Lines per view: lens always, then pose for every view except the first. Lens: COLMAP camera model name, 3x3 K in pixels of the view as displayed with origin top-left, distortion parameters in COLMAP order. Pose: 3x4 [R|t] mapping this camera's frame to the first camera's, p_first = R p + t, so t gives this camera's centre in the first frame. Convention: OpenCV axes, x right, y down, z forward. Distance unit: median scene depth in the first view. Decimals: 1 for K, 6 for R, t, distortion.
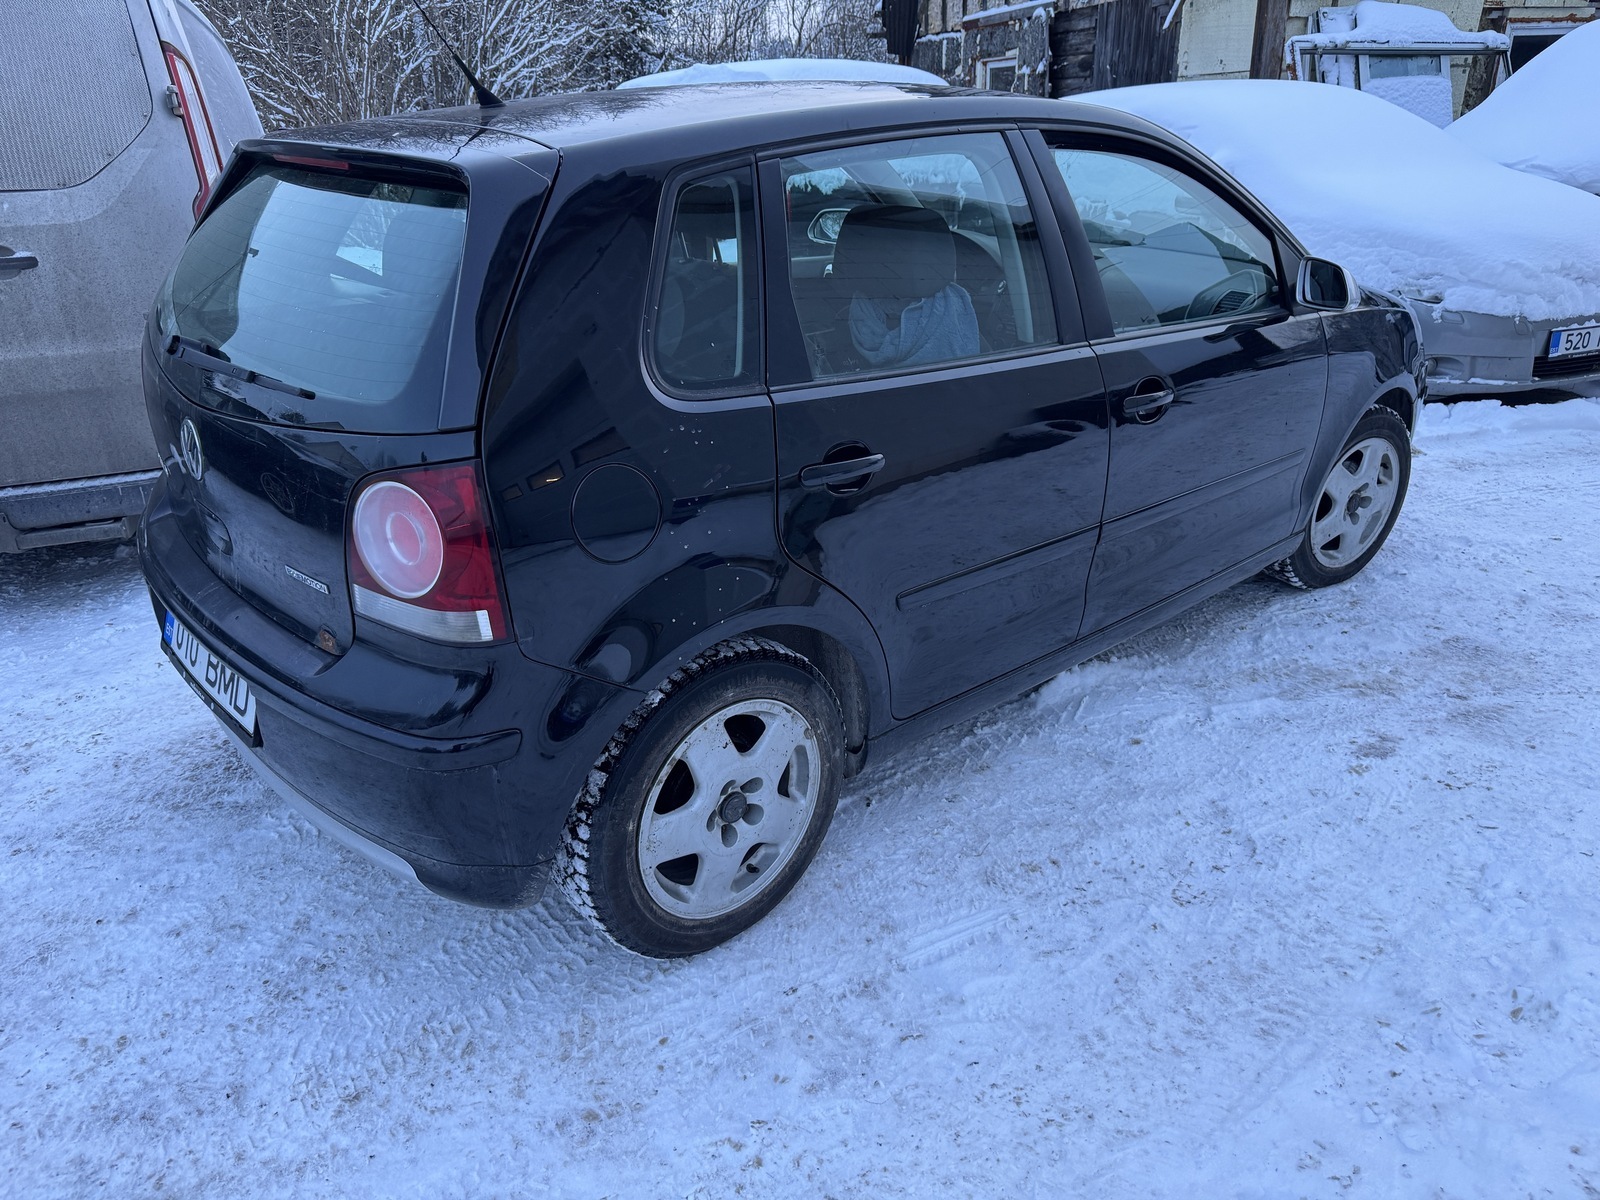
lens RADIAL K [[1114.1, 0, 800.0], [0, 1114.1, 600.0], [0, 0, 1]] dist [-0.003732, -0.001745]
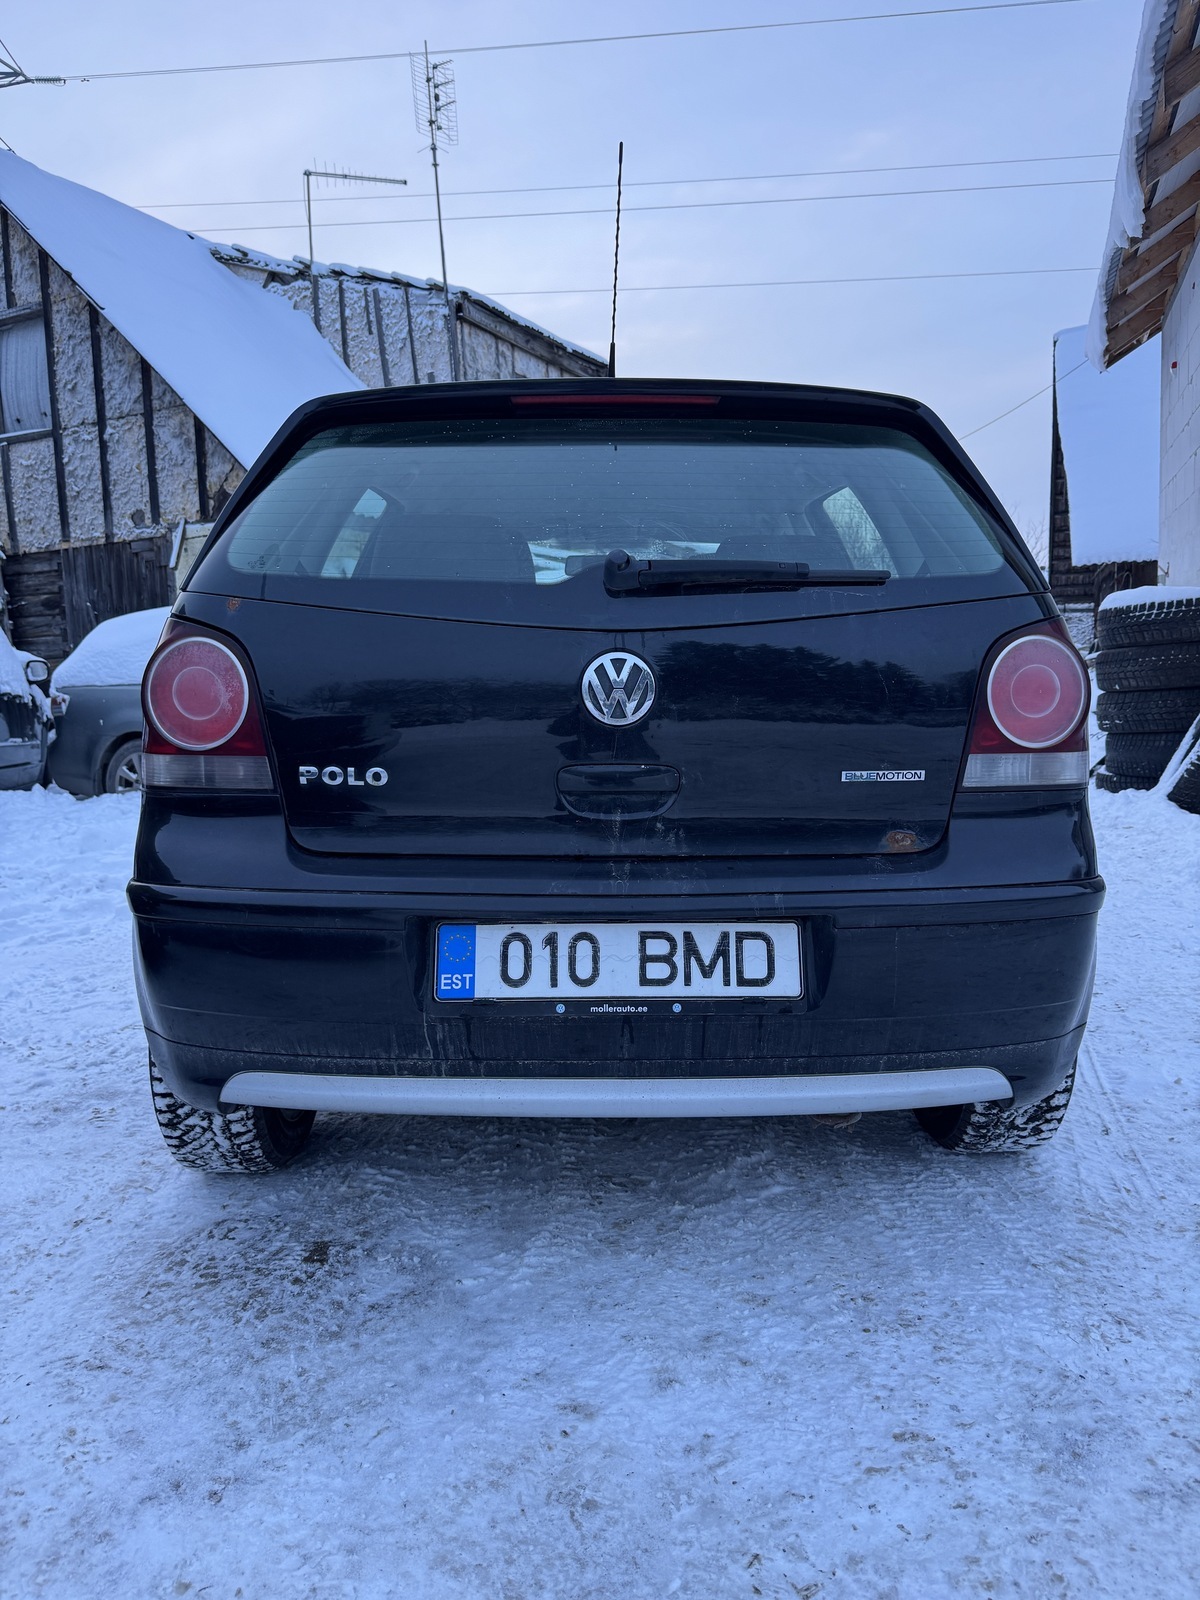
lens RADIAL K [[1114.1, 0, 600.0], [0, 1114.1, 800.0], [0, 0, 1]] dist [-0.003732, -0.001745]
pose [[0.663770, -0.081984, 0.743430, -0.325985], [0.310522, 0.934468, -0.174198, 0.022767], [-0.680431, 0.346479, 0.645729, 0.144131]]
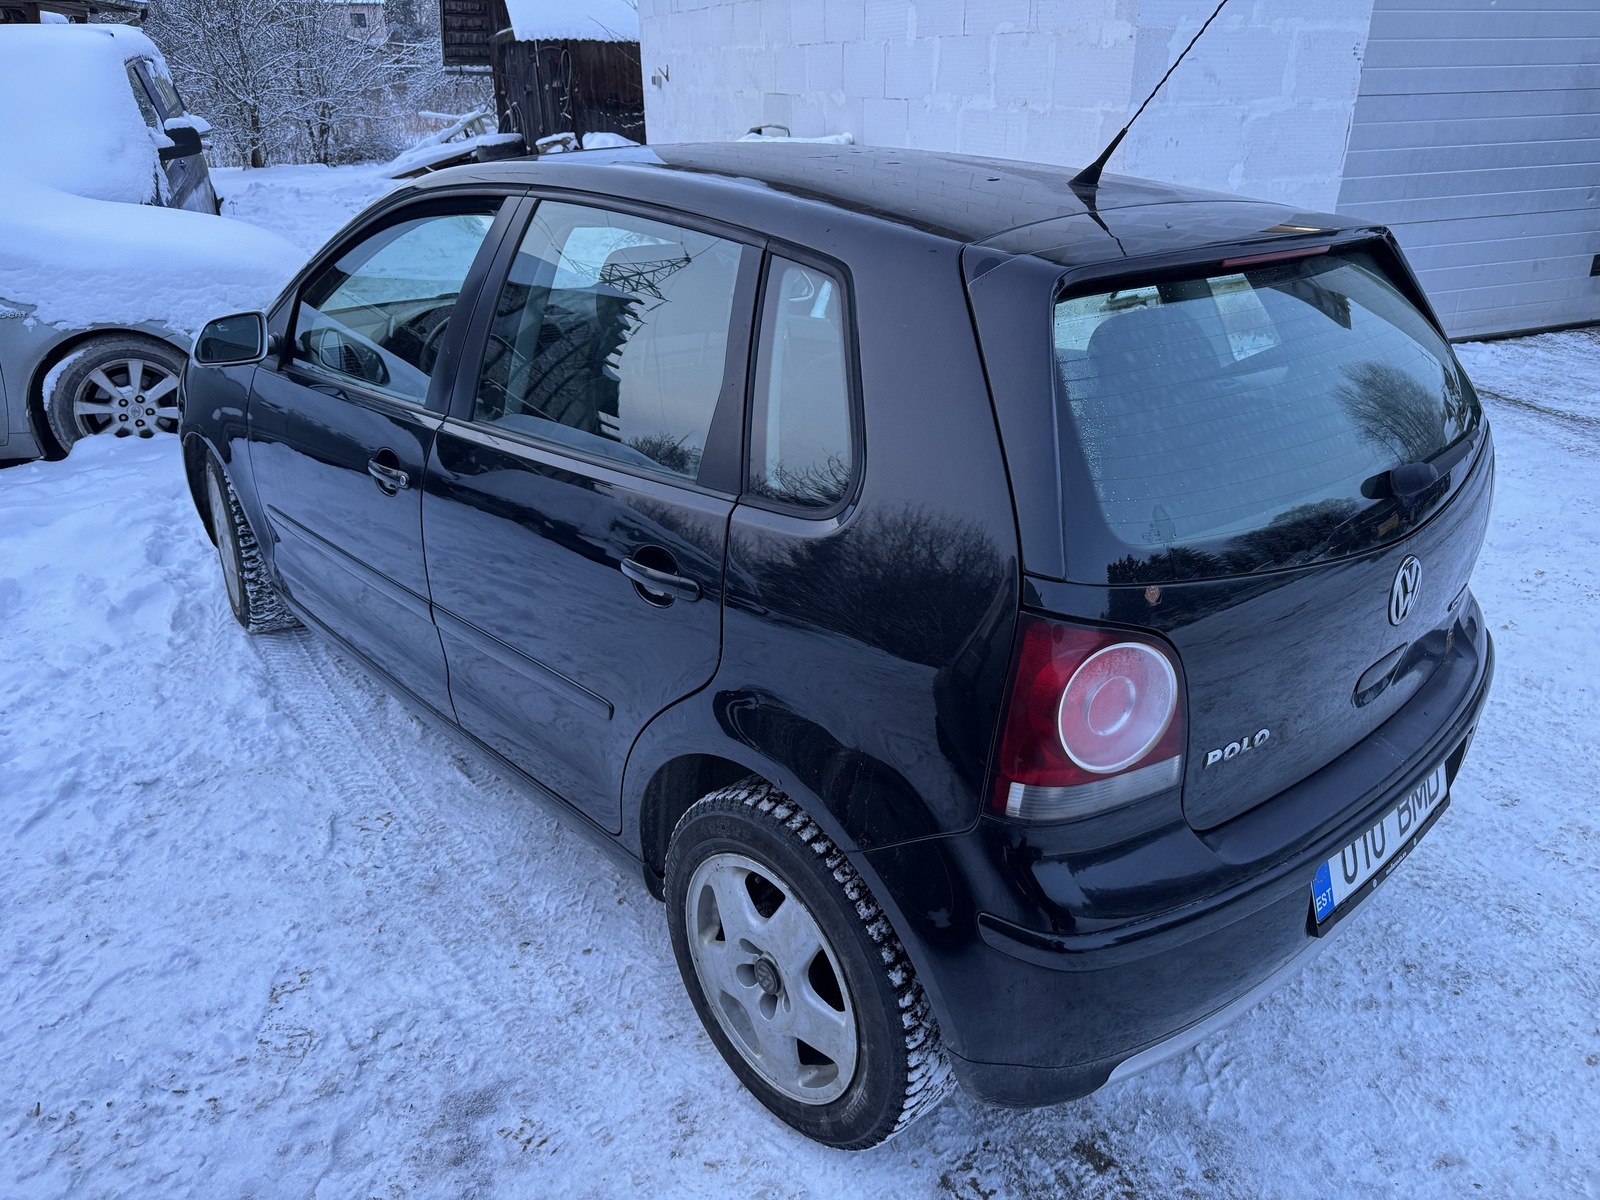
lens RADIAL K [[1114.1, 0, 800.0], [0, 1114.1, 600.0], [0, 0, 1]] dist [-0.003732, -0.001745]
pose [[-0.000075, -0.394434, 0.918924, -0.375528], [0.407561, 0.839129, 0.360217, -0.176304], [-0.913178, 0.374545, 0.160694, 0.361090]]
